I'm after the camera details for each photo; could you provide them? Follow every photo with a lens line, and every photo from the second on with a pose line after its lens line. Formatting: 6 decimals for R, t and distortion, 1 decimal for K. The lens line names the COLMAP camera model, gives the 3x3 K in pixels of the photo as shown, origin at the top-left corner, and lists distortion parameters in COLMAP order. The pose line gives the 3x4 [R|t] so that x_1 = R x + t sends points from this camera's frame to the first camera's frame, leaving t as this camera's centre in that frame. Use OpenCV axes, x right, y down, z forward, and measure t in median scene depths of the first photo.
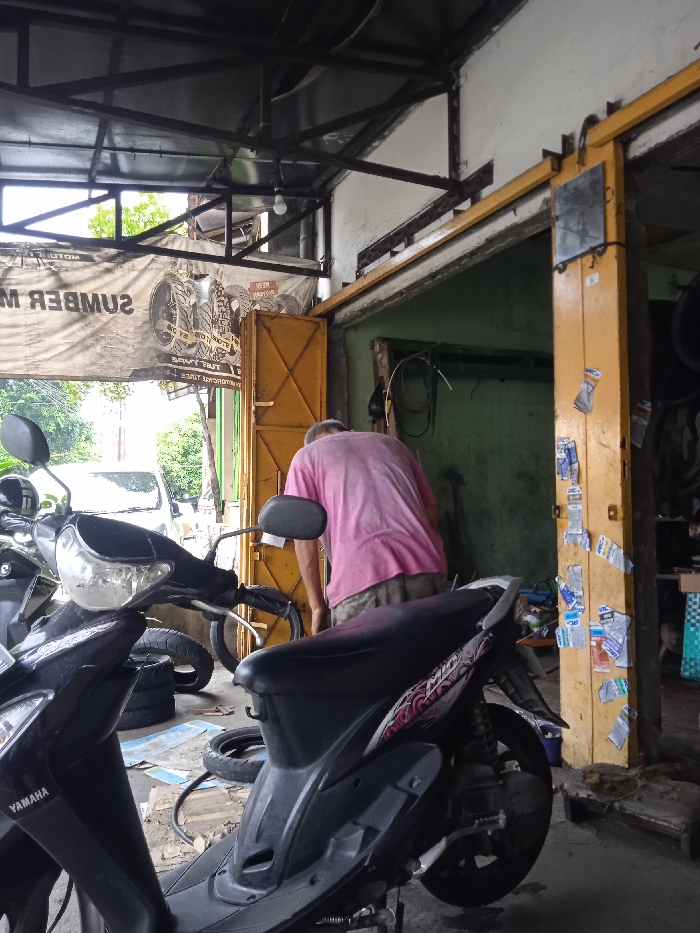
lens RADIAL K [[768.6, 0, 350.0], [0, 768.6, 466.5], [0, 0, 1]] dist [0.052352, -0.072955]
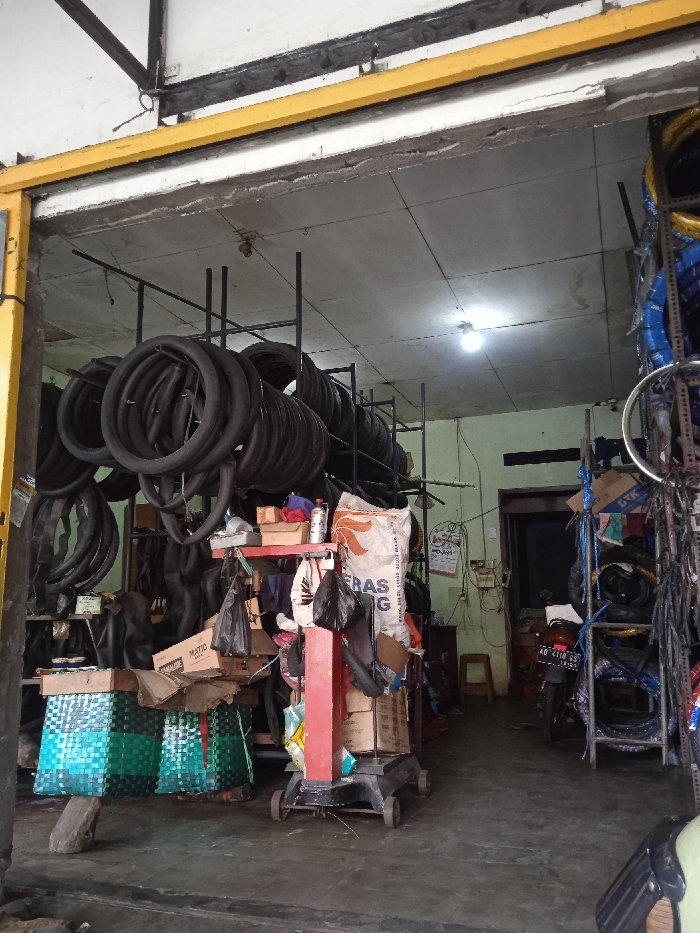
lens RADIAL K [[768.6, 0, 350.0], [0, 768.6, 466.5], [0, 0, 1]] dist [0.052352, -0.072955]
pose [[0.701870, 0.133422, 0.699698, 0.010768], [-0.030430, 0.987020, -0.157686, 0.034177], [-0.711655, 0.089383, 0.696820, 0.100721]]
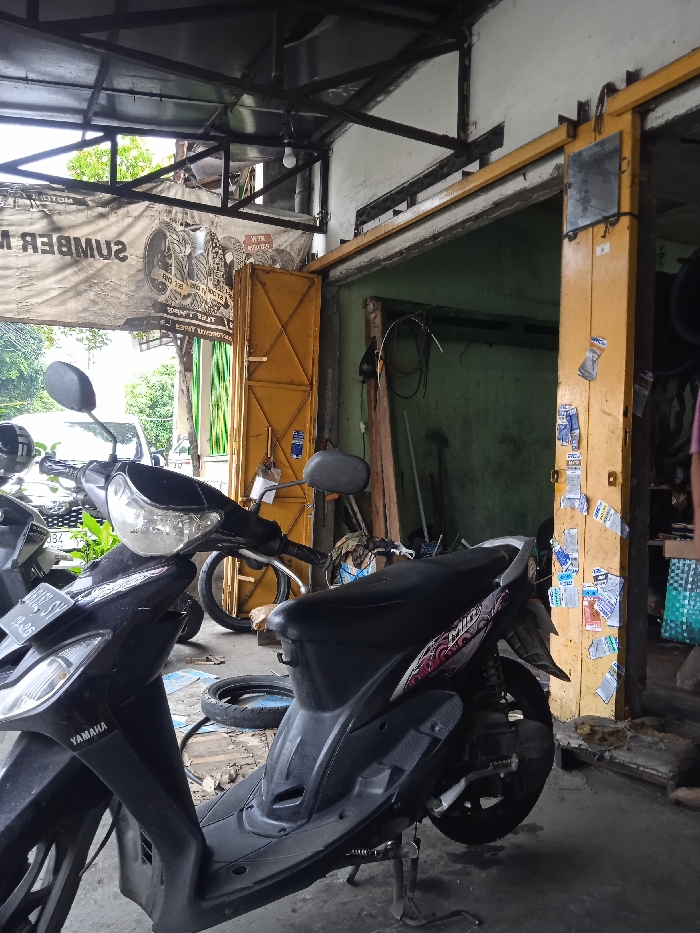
lens RADIAL K [[768.6, 0, 350.0], [0, 768.6, 466.5], [0, 0, 1]] dist [0.052352, -0.072955]
pose [[0.998561, 0.033587, 0.041805, -0.049419], [-0.035757, 0.997991, 0.052304, 0.001697], [-0.039964, -0.053724, 0.997756, -0.014857]]
